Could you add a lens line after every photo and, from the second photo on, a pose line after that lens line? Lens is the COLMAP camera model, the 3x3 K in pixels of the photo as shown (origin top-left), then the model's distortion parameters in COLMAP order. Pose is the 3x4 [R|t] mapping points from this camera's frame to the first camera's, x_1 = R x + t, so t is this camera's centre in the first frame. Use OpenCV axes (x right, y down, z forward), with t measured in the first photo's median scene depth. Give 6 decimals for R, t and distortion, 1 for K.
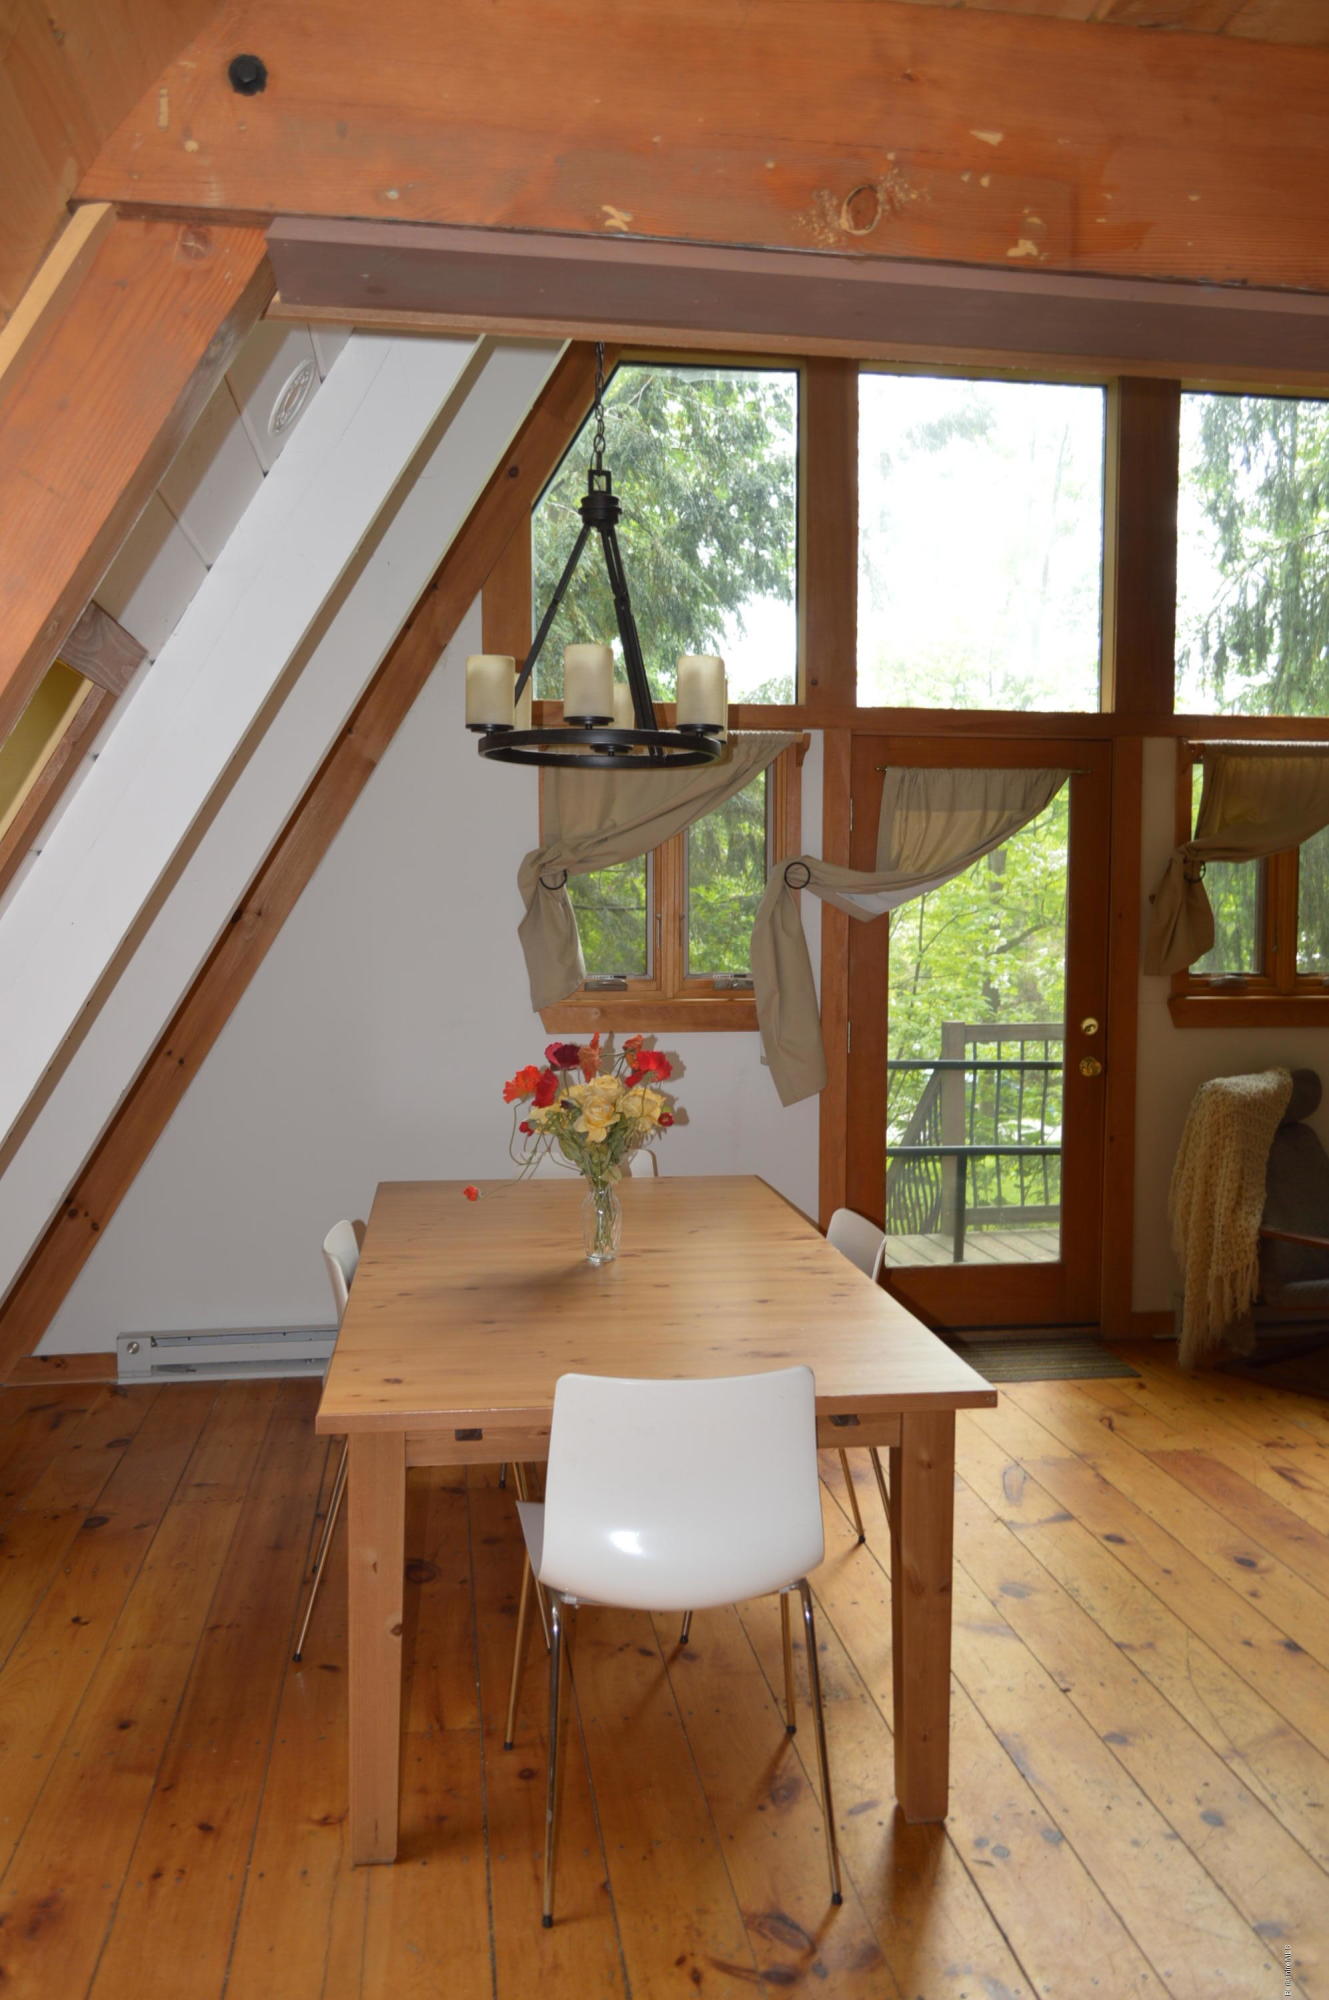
lens RADIAL K [[1582.8, 0, 662.0], [0, 1582.8, 997.7], [0, 0, 1]] dist [-0.019994, 0.010866]
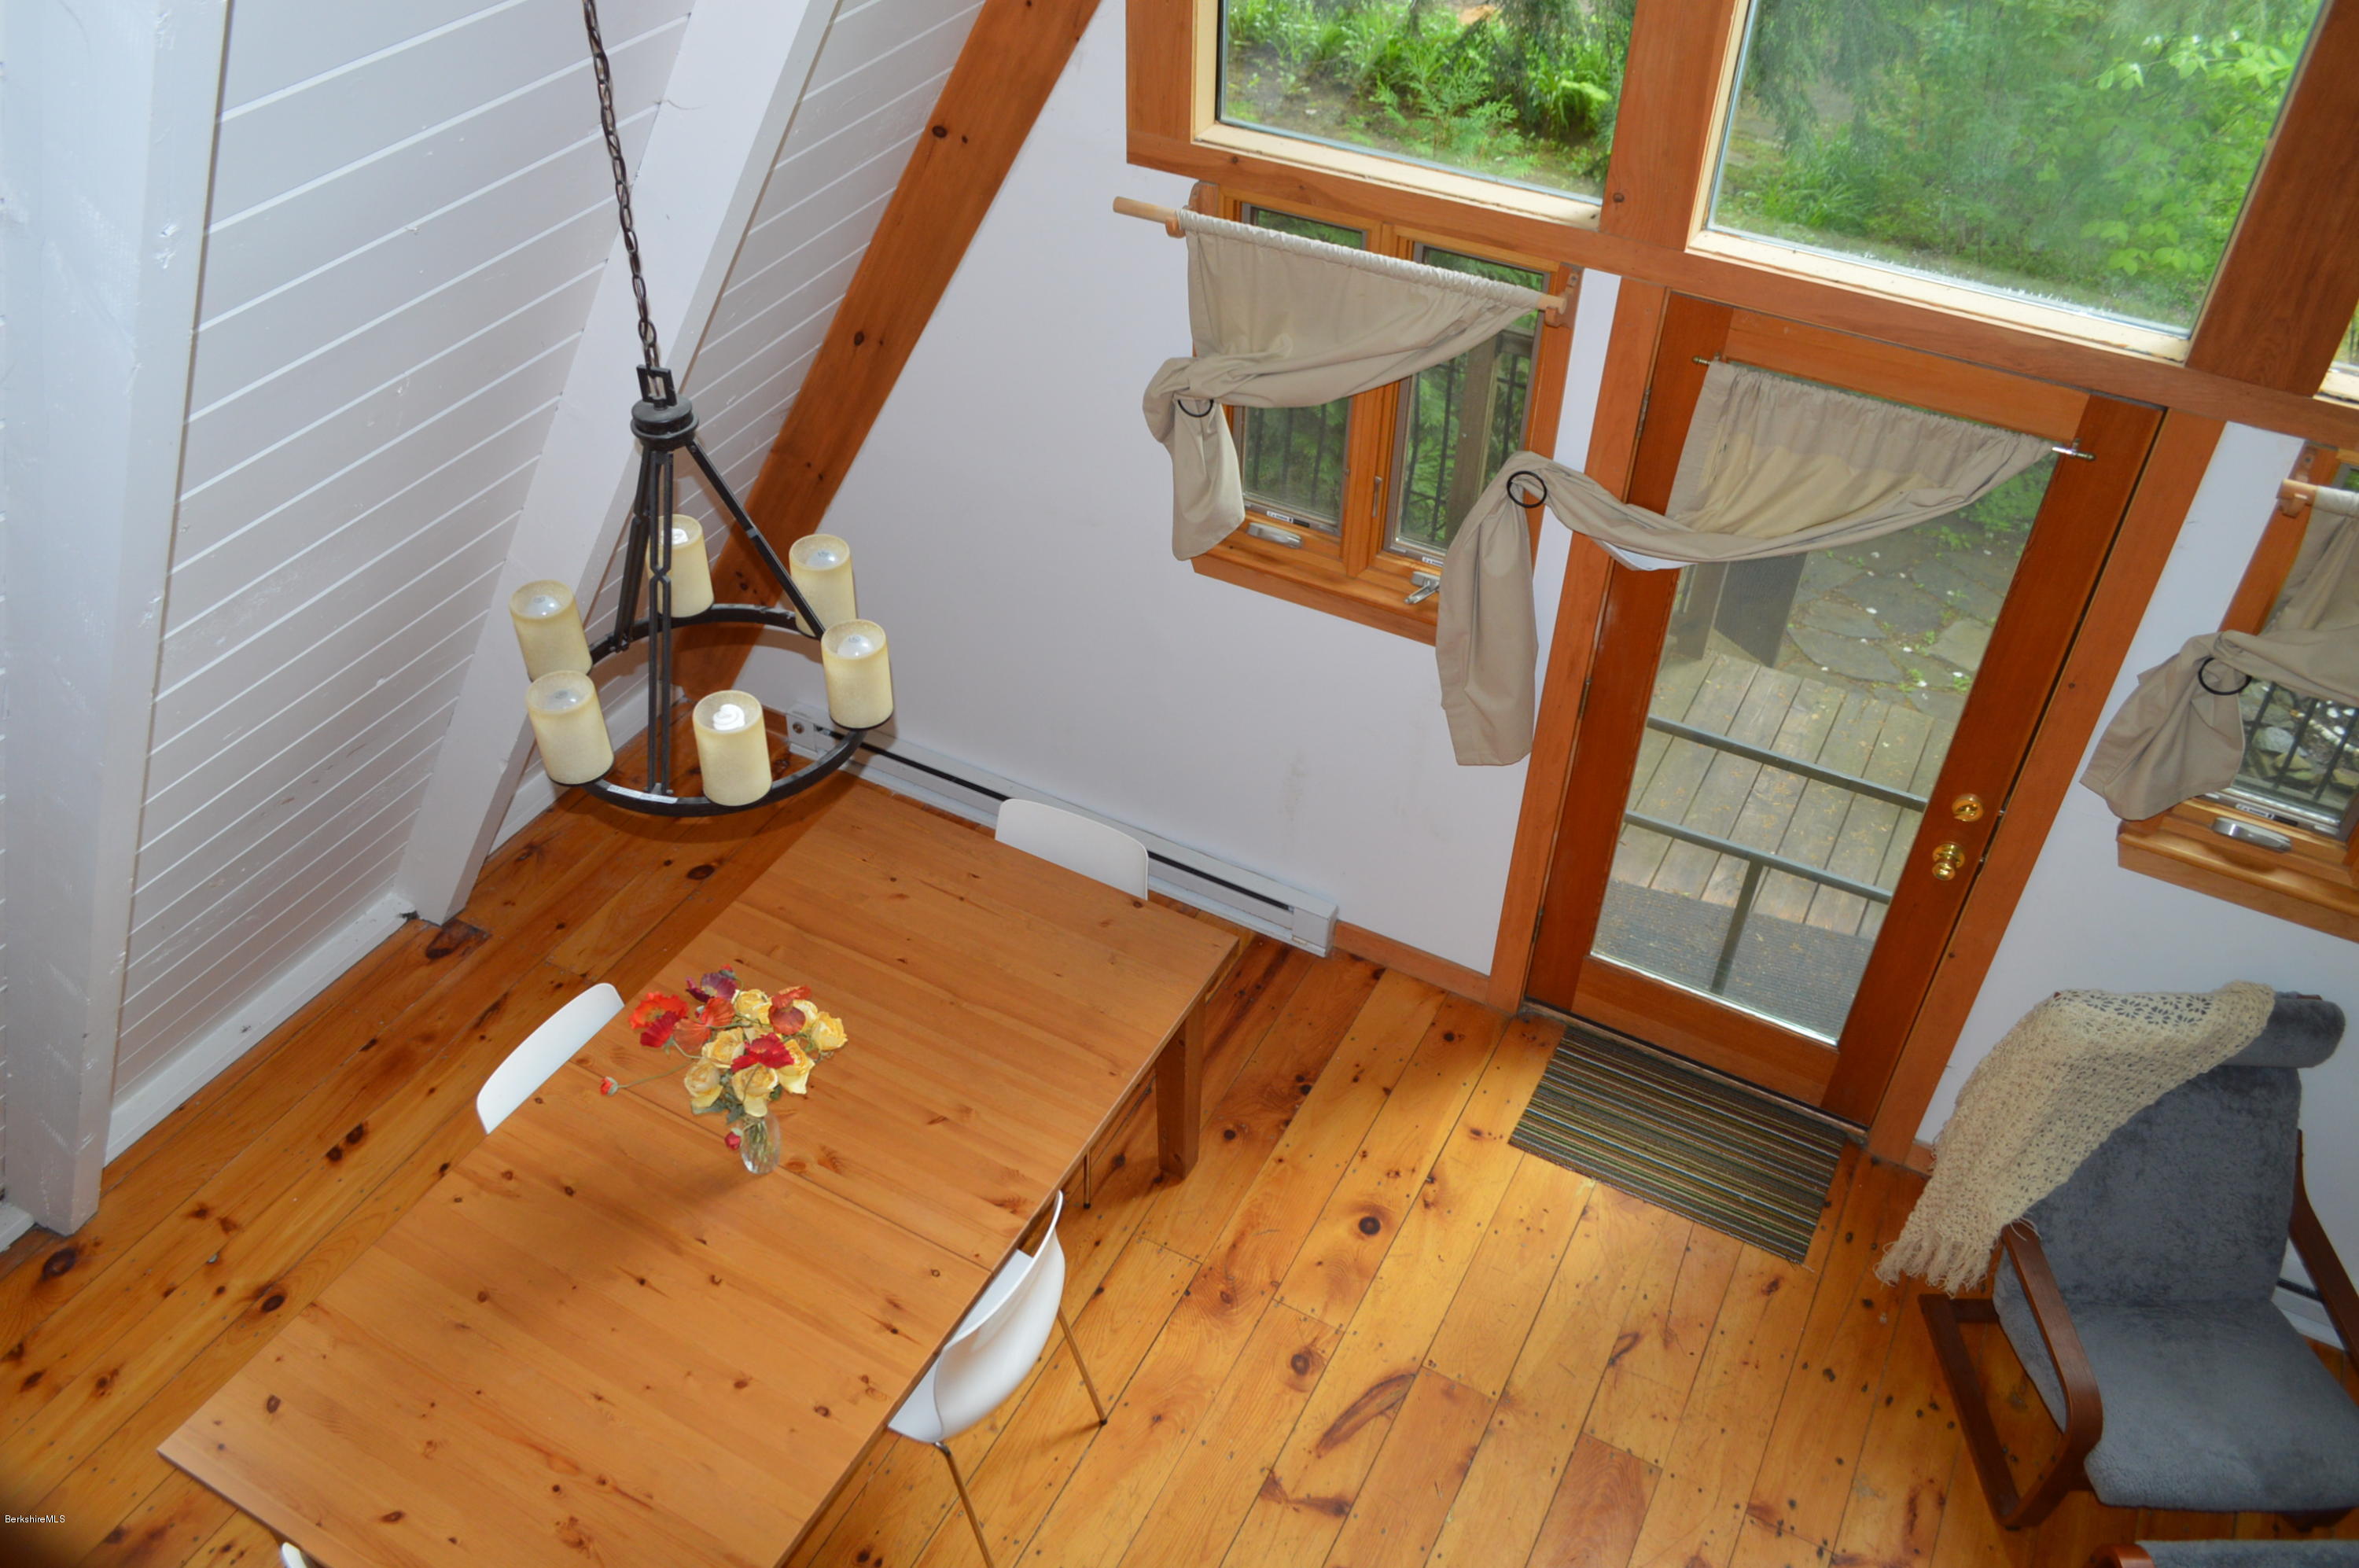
lens RADIAL K [[1866.9, 0, 1156.0], [0, 1866.9, 785.1], [0, 0, 1]] dist [-0.019994, 0.010866]
pose [[0.801212, 0.394238, -0.450151, 0.365476], [-0.040080, 0.785950, 0.616989, -0.460038], [0.597037, -0.476297, 0.645514, 0.365434]]
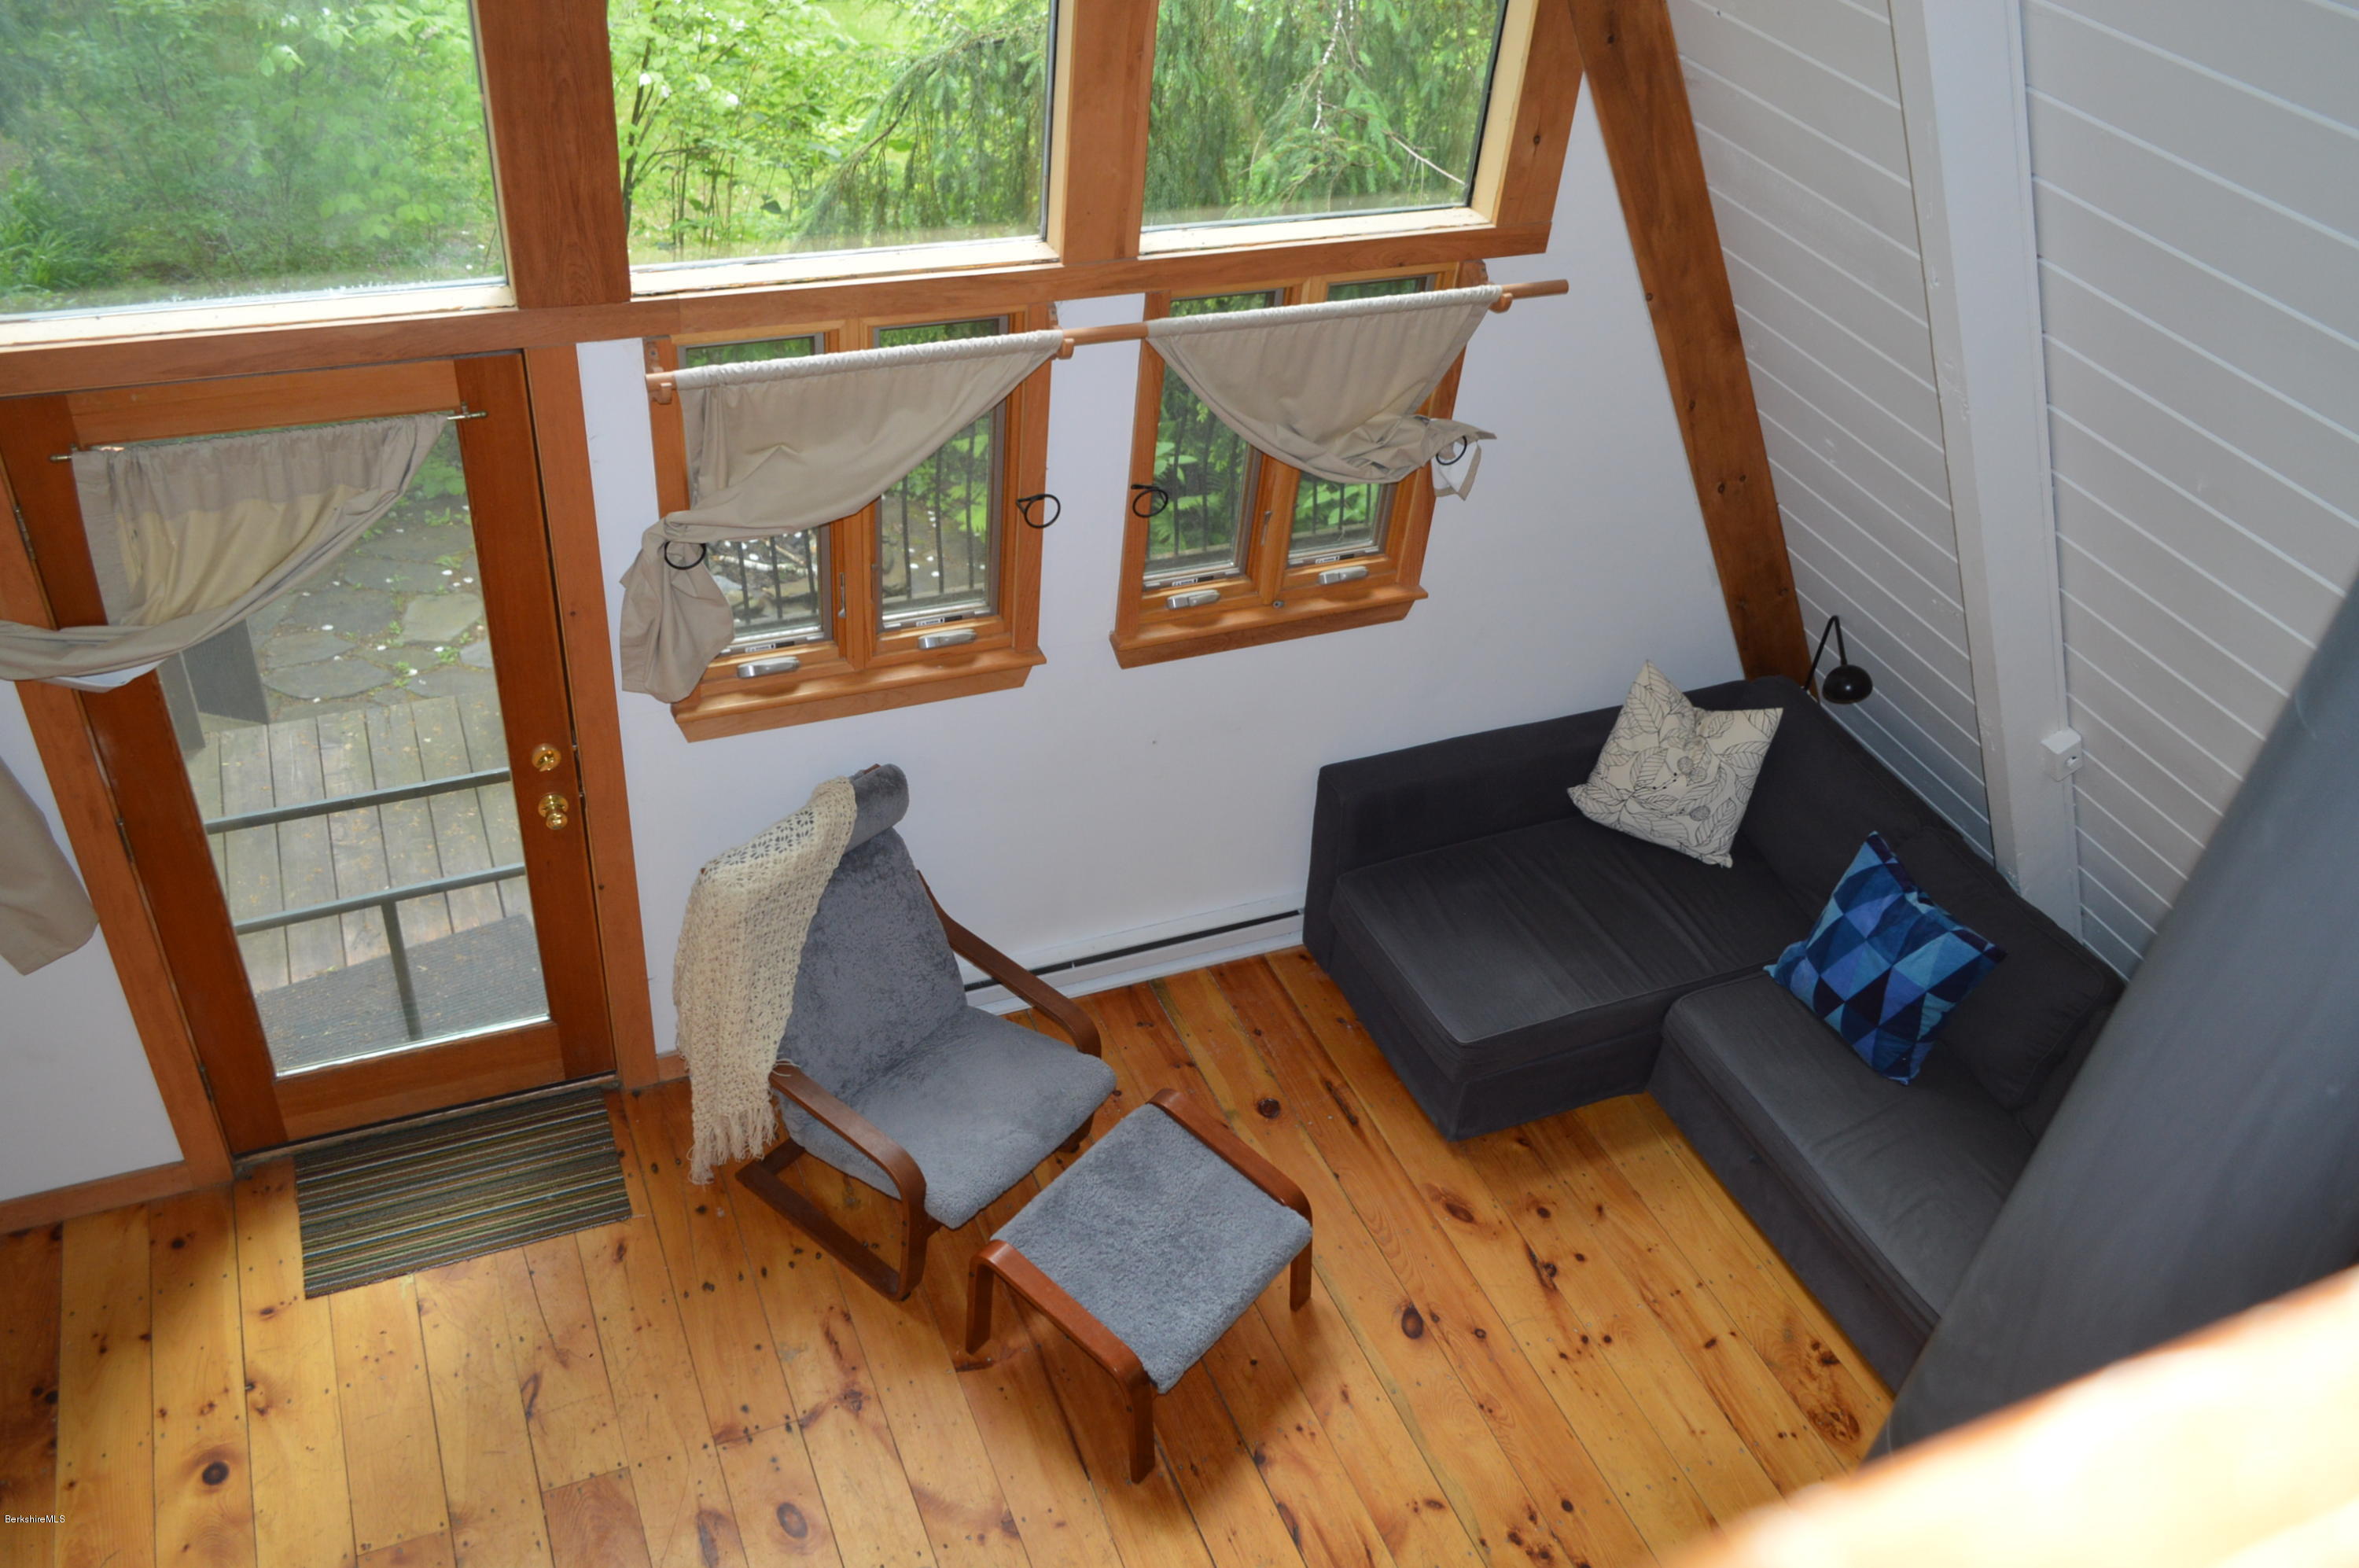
lens RADIAL K [[1866.9, 0, 1173.0], [0, 1866.9, 787.3], [0, 0, 1]] dist [-0.019994, 0.010866]
pose [[0.961492, -0.096189, 0.257451, 0.343743], [-0.073599, 0.812424, 0.578403, -0.467384], [-0.264795, -0.575078, 0.774060, 0.354273]]
